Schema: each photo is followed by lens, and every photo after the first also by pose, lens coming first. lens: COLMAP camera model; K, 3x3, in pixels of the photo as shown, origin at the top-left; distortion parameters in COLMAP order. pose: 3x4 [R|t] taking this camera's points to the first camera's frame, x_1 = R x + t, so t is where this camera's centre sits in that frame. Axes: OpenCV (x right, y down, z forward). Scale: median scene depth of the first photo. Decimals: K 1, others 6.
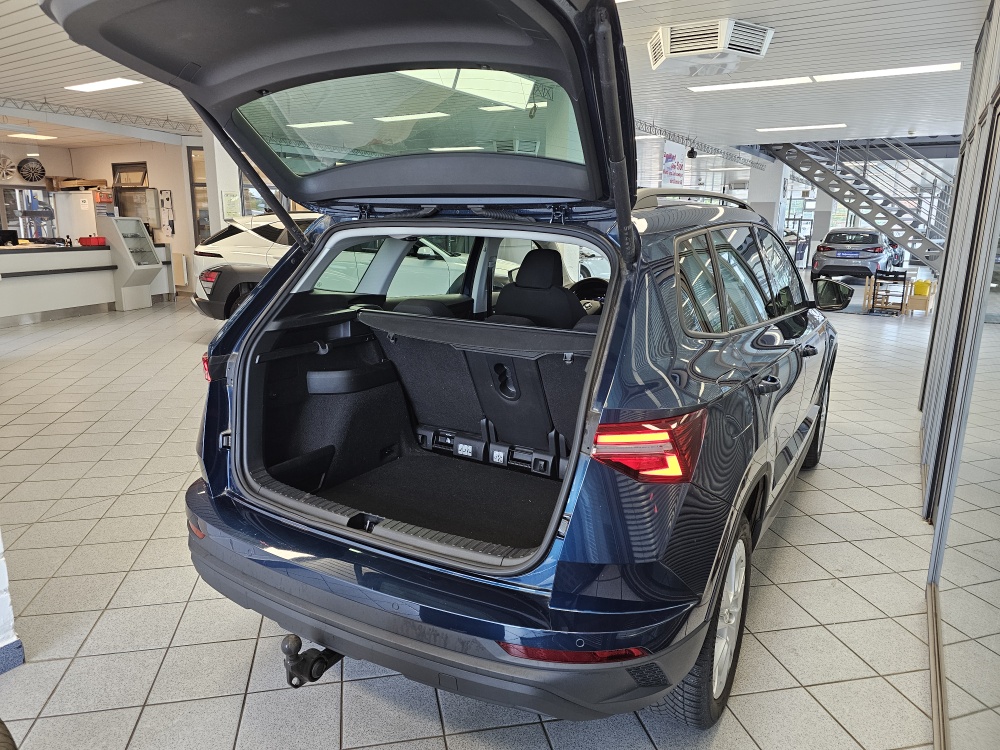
lens RADIAL K [[685.1, 0, 482.3], [0, 685.1, 372.5], [0, 0, 1]] dist [0.055158, -0.063187]
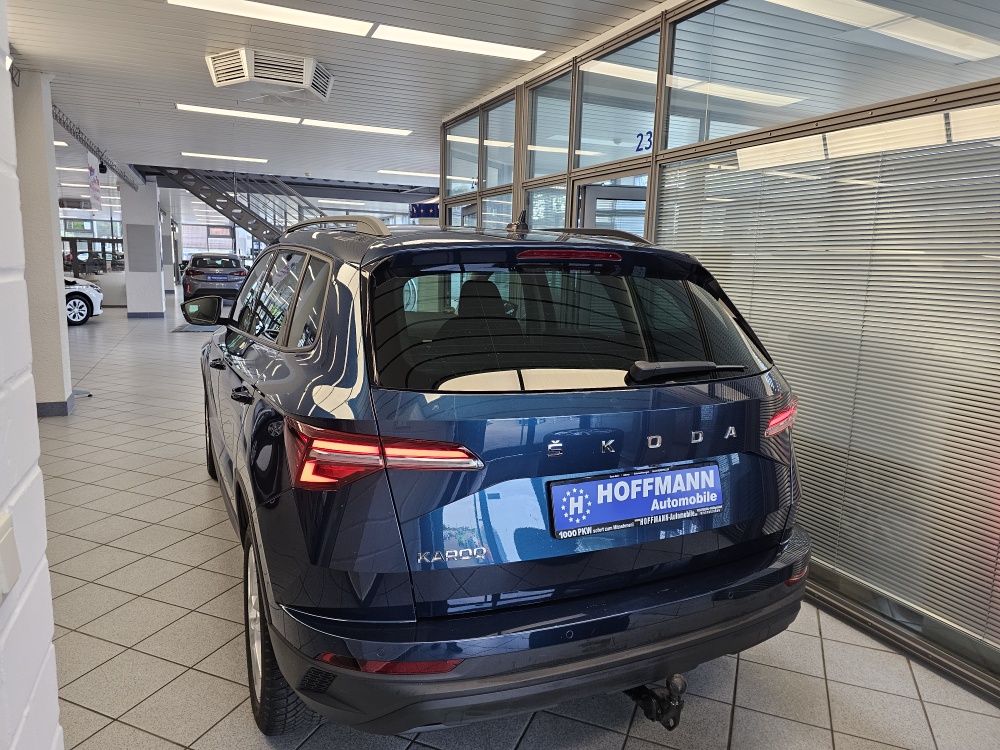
lens RADIAL K [[685.1, 0, 498.2], [0, 685.1, 372.0], [0, 0, 1]] dist [0.055158, -0.063187]
pose [[0.527846, -0.135001, 0.838542, -0.200852], [0.160705, 0.985328, 0.057472, -0.027109], [-0.833998, 0.104421, 0.541797, 0.113539]]
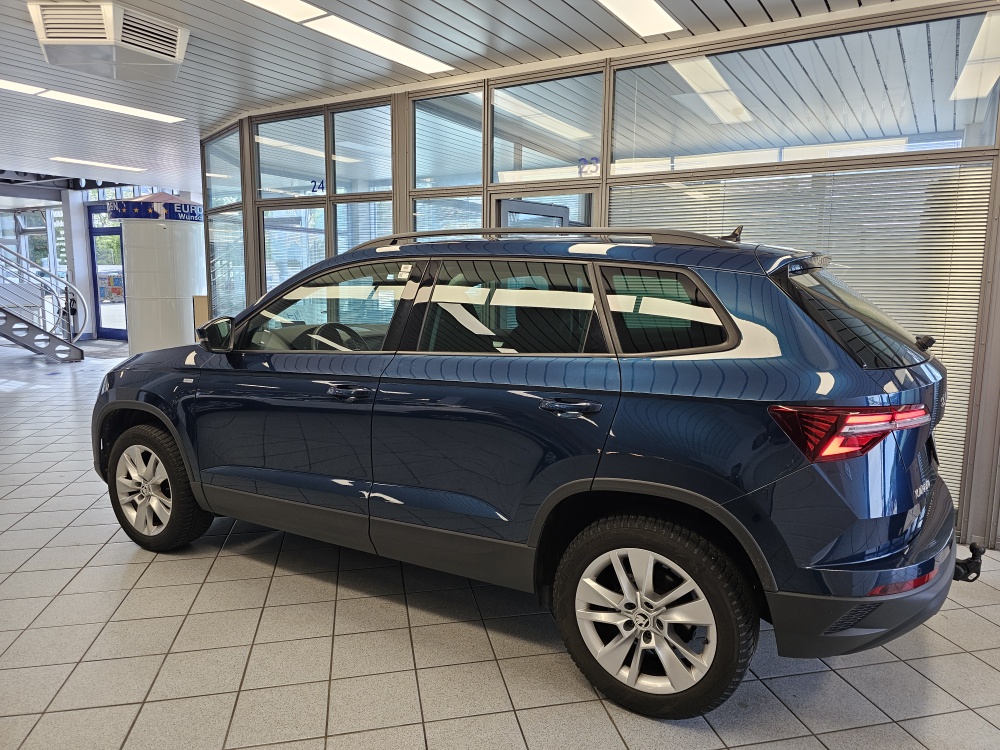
lens RADIAL K [[685.1, 0, 535.9], [0, 685.1, 362.3], [0, 0, 1]] dist [0.055158, -0.063187]
pose [[-0.074631, -0.138461, 0.987552, -0.264709], [0.199025, 0.968322, 0.150806, -0.064928], [-0.977148, 0.207803, -0.044709, 0.298500]]
